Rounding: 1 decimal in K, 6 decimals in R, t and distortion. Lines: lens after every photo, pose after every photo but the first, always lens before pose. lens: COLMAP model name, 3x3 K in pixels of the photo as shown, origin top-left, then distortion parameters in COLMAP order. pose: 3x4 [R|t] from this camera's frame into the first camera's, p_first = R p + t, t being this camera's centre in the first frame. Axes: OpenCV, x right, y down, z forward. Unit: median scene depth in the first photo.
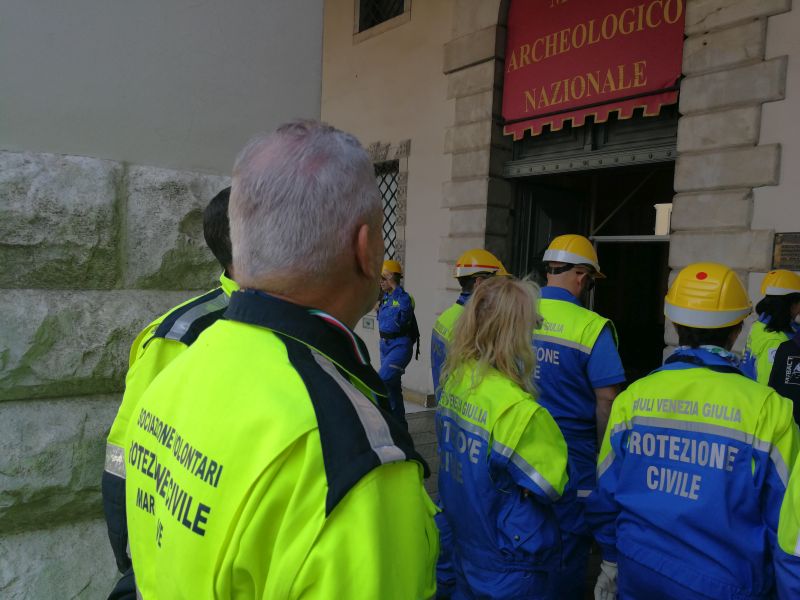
lens RADIAL K [[639.6, 0, 402.2], [0, 639.6, 300.2], [0, 0, 1]] dist [0.040891, -0.037864]
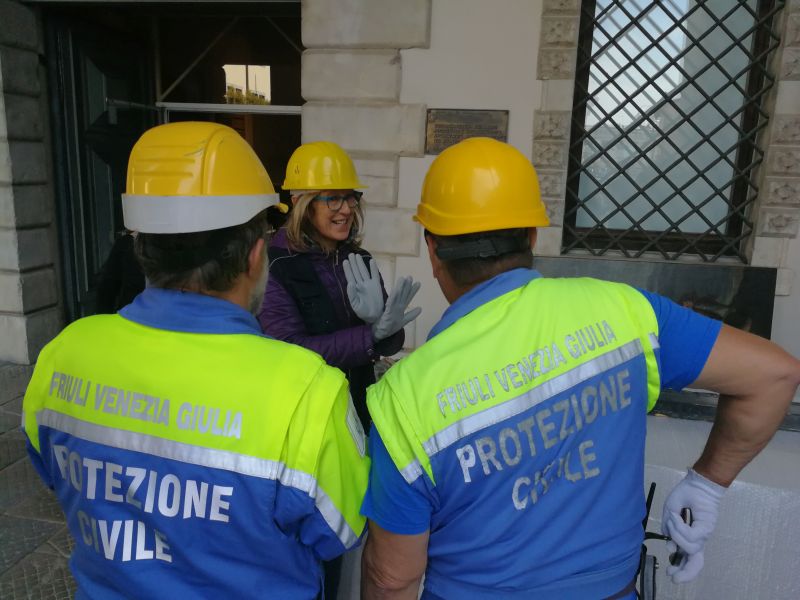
lens RADIAL K [[639.6, 0, 402.7], [0, 639.6, 305.1], [0, 0, 1]] dist [0.040891, -0.037864]
pose [[0.740366, -0.167310, 0.651050, -0.028042], [0.033262, 0.976462, 0.213111, -0.028116], [-0.671381, -0.136125, 0.728504, 0.317871]]
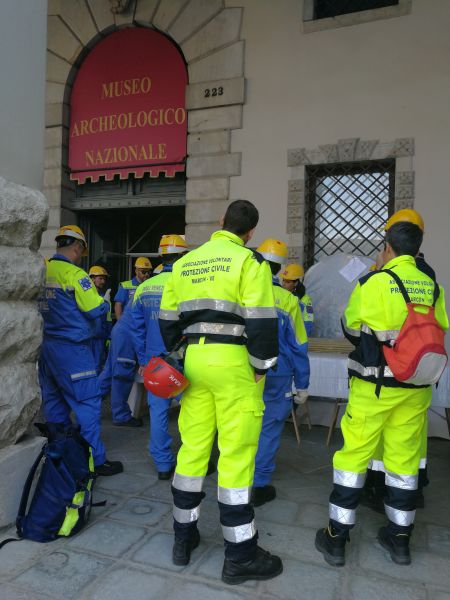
lens RADIAL K [[479.7, 0, 222.2], [0, 479.7, 305.4], [0, 0, 1]] dist [0.040891, -0.037864]
pose [[0.846001, -0.037361, 0.531871, -0.167053], [0.046662, 0.998903, -0.004053, 0.053549], [-0.531136, 0.028247, 0.846816, -0.108976]]
